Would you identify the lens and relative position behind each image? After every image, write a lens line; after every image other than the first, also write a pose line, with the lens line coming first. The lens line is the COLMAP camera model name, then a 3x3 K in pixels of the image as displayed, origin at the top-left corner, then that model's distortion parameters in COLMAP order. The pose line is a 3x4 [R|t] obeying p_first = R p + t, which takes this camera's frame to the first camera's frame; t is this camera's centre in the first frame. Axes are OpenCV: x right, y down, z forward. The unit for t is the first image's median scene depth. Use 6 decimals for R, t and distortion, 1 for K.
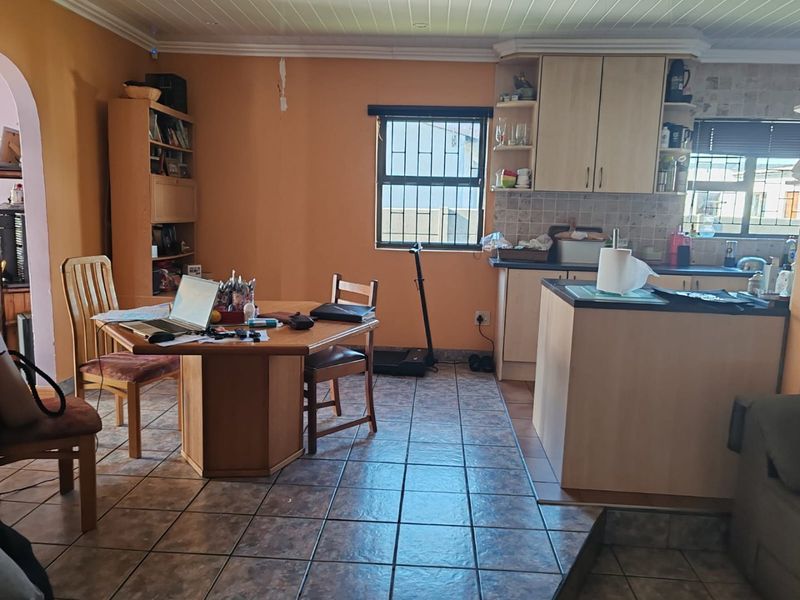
lens RADIAL K [[616.0, 0, 399.7], [0, 616.0, 297.7], [0, 0, 1]] dist [0.010529, 0.011107]
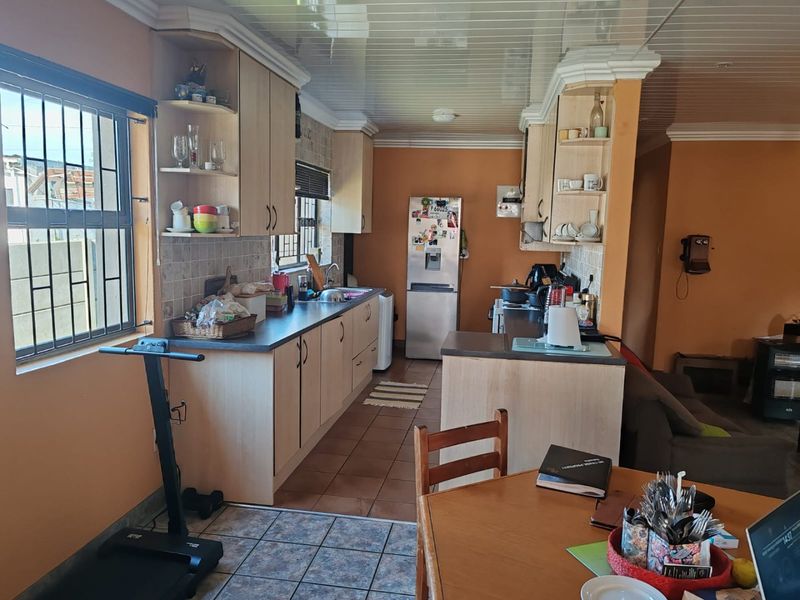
lens RADIAL K [[616.0, 0, 401.8], [0, 616.0, 302.4], [0, 0, 1]] dist [0.010529, 0.011107]
pose [[0.112740, -0.136935, 0.984144, -0.447290], [0.130808, 0.983883, 0.121914, -0.149231], [-0.984977, 0.114989, 0.128835, 0.679329]]
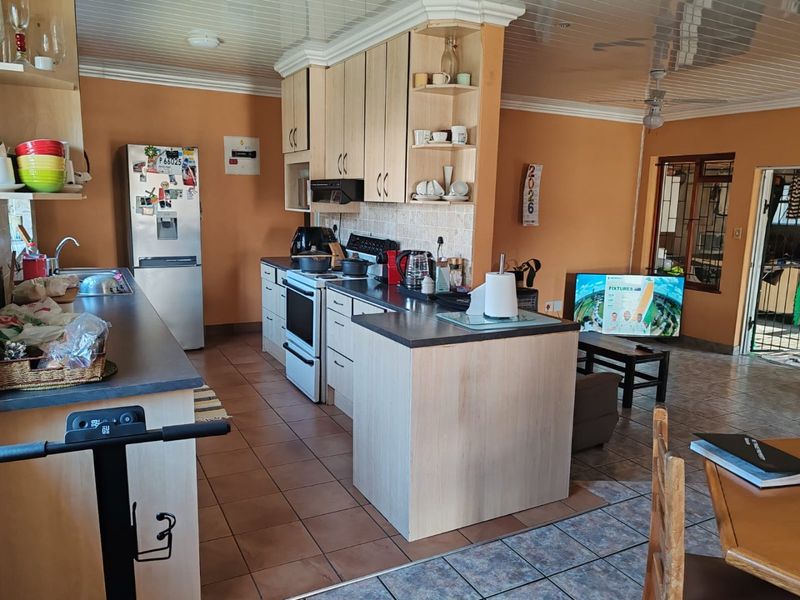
lens RADIAL K [[616.0, 0, 395.5], [0, 616.0, 303.6], [0, 0, 1]] dist [0.010529, 0.011107]
pose [[-0.513340, -0.176194, 0.839904, -0.235053], [0.102144, 0.959196, 0.263648, -0.179597], [-0.852085, 0.221132, -0.474396, 0.959297]]
